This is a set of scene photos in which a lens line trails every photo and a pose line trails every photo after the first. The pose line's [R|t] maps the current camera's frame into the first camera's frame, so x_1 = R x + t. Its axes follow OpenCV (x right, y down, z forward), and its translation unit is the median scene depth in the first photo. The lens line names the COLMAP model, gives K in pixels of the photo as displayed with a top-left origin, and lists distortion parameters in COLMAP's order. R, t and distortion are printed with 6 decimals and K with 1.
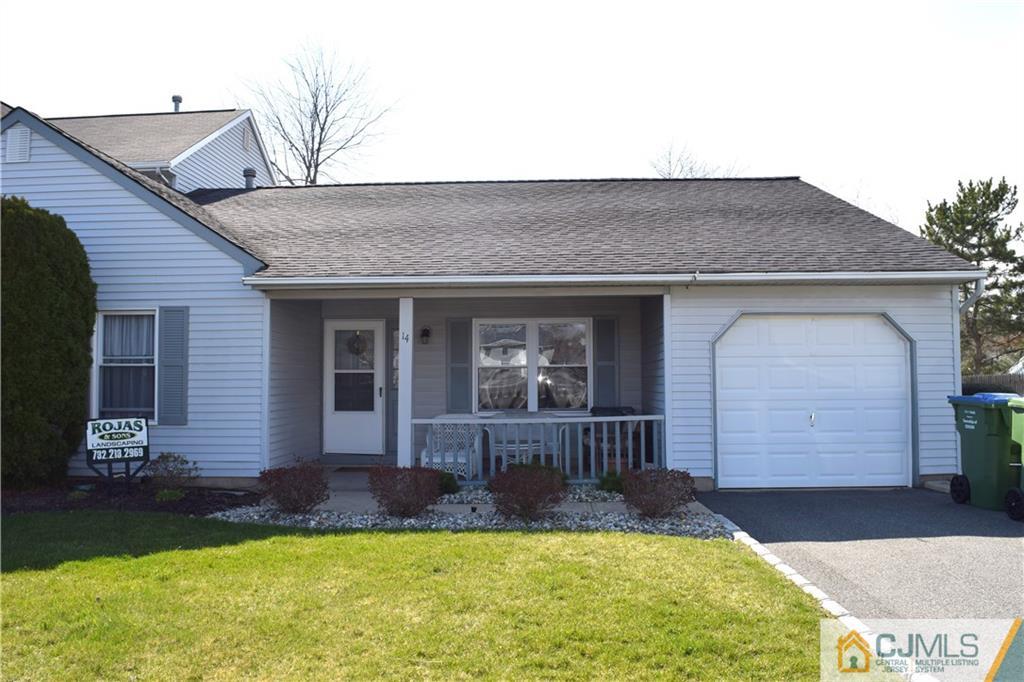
lens RADIAL K [[807.0, 0, 511.0], [0, 807.0, 340.3], [0, 0, 1]] dist [-0.095032, 0.018411]
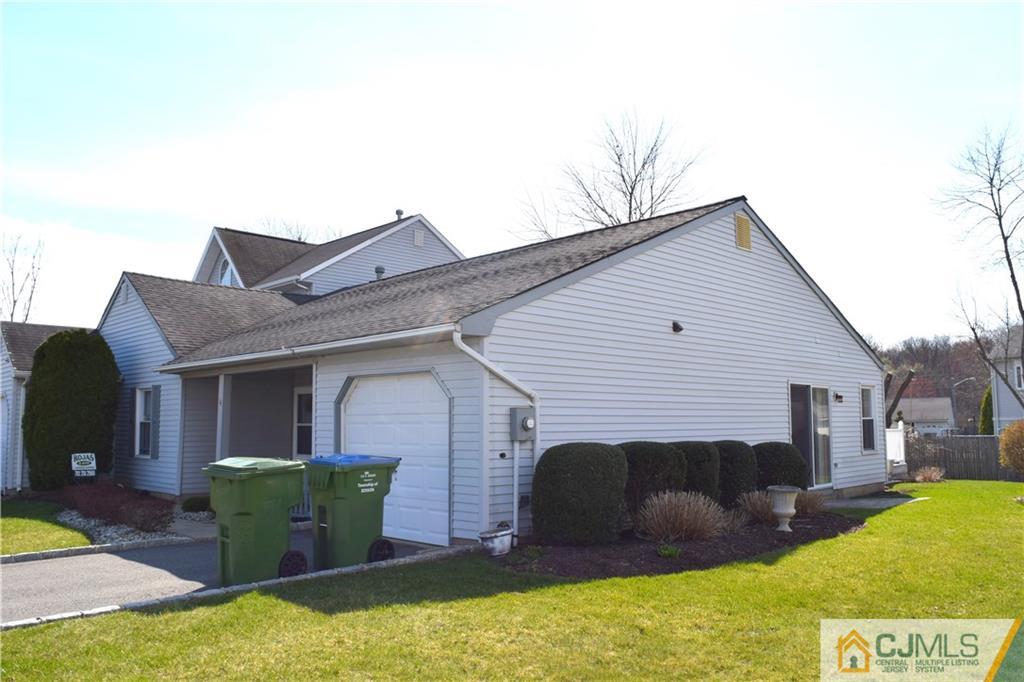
lens RADIAL K [[807.0, 0, 510.9], [0, 807.0, 342.0], [0, 0, 1]] dist [-0.095032, 0.018411]
pose [[0.735660, -0.069117, -0.673815, 1.218224], [0.035871, 0.997360, -0.063141, -0.002673], [0.676400, 0.022280, 0.736197, 0.310453]]
